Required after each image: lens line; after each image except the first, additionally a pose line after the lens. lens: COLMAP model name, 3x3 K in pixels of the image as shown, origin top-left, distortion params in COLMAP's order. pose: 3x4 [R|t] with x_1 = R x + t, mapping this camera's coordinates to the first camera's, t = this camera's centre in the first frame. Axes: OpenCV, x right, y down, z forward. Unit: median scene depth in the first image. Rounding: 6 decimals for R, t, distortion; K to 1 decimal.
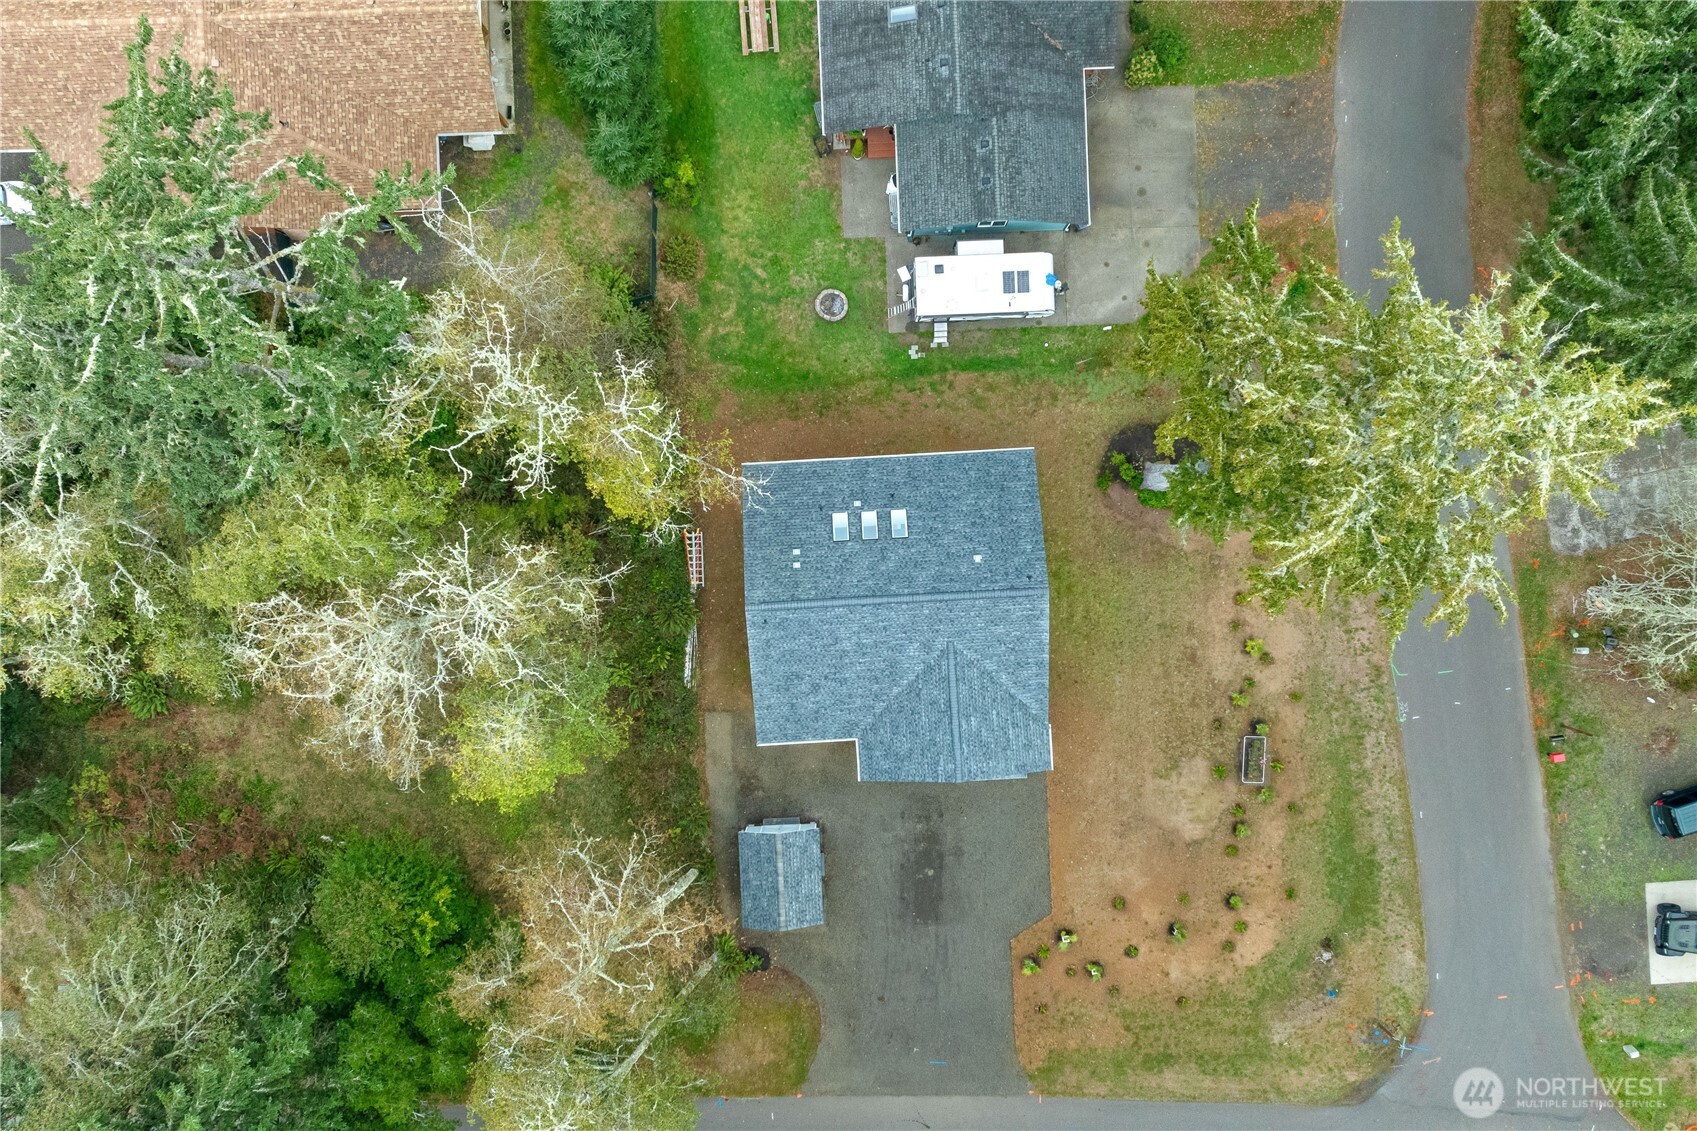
lens RADIAL K [[1417.2, 0, 848.5], [0, 1417.2, 565.5], [0, 0, 1]] dist [-0.022288, -0.004721]
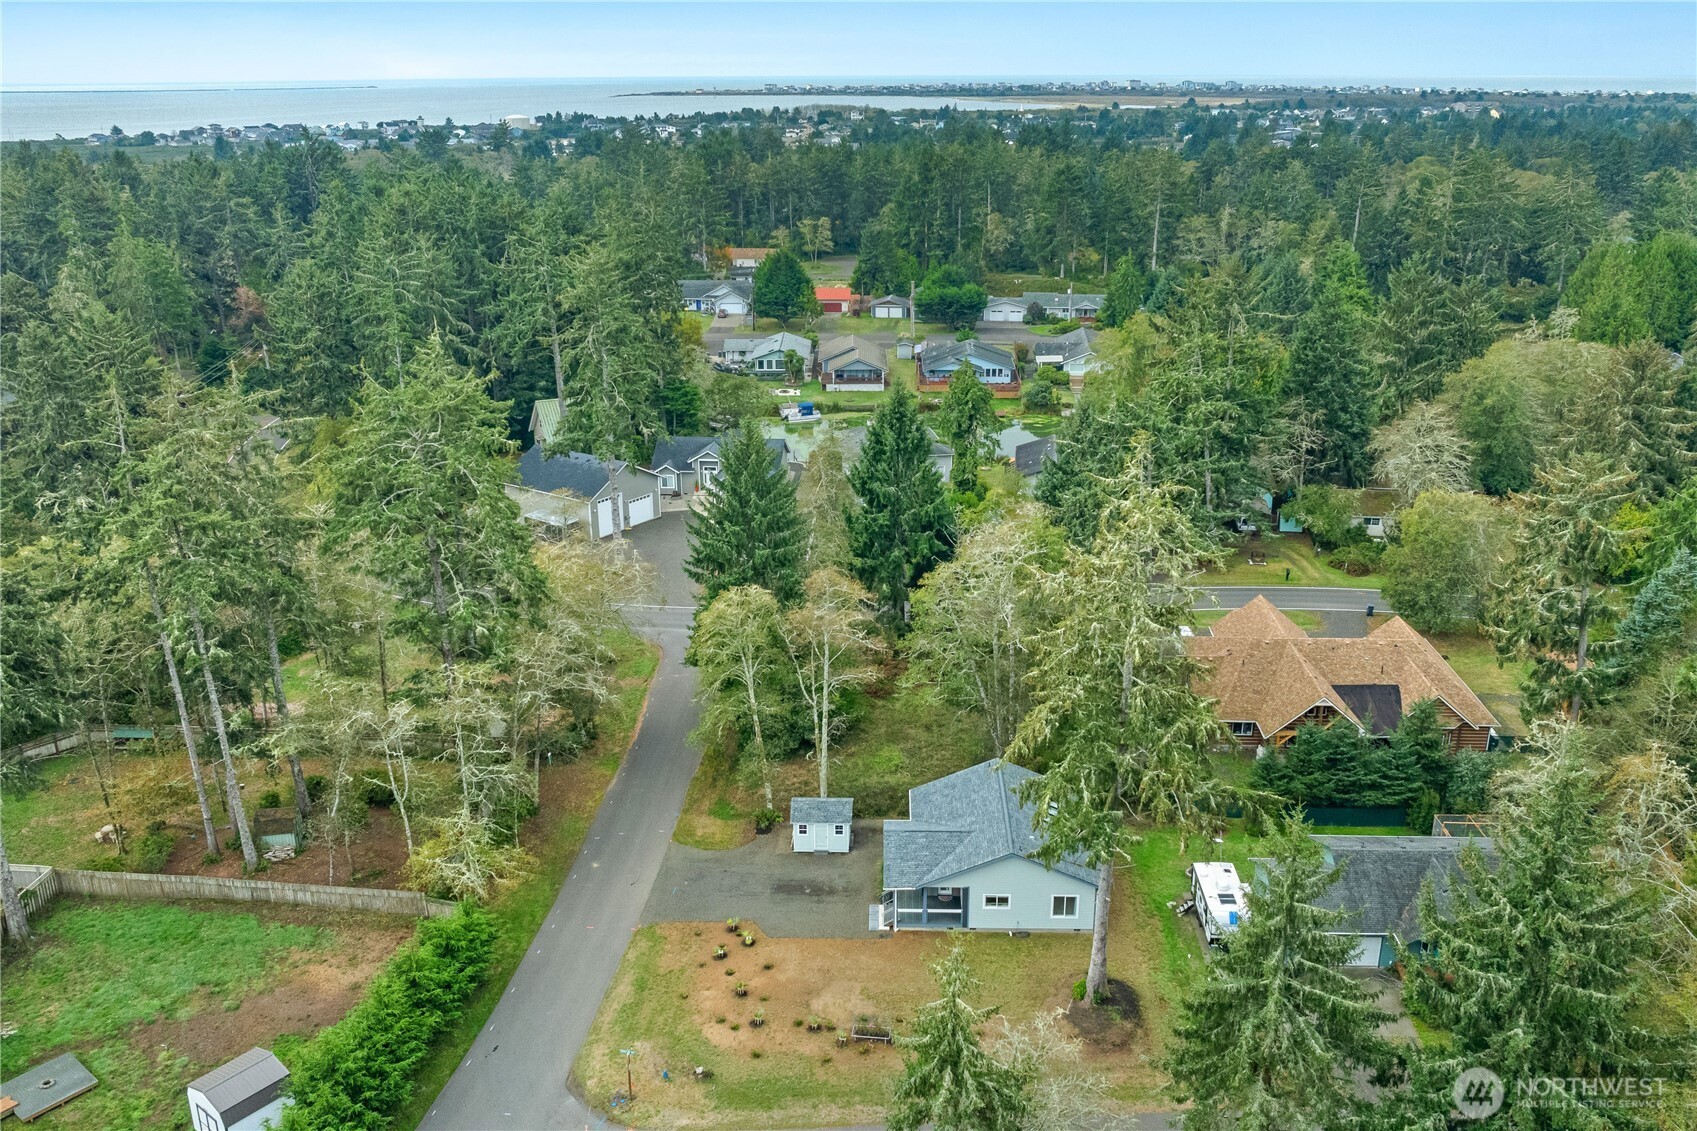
lens RADIAL K [[1417.2, 0, 848.5], [0, 1417.2, 565.5], [0, 0, 1]] dist [-0.022288, -0.004721]
pose [[-0.084729, 0.339128, -0.936917, 1.296894], [-0.996341, -0.039450, 0.075823, 0.079157], [-0.011247, 0.939913, 0.341230, 0.196307]]
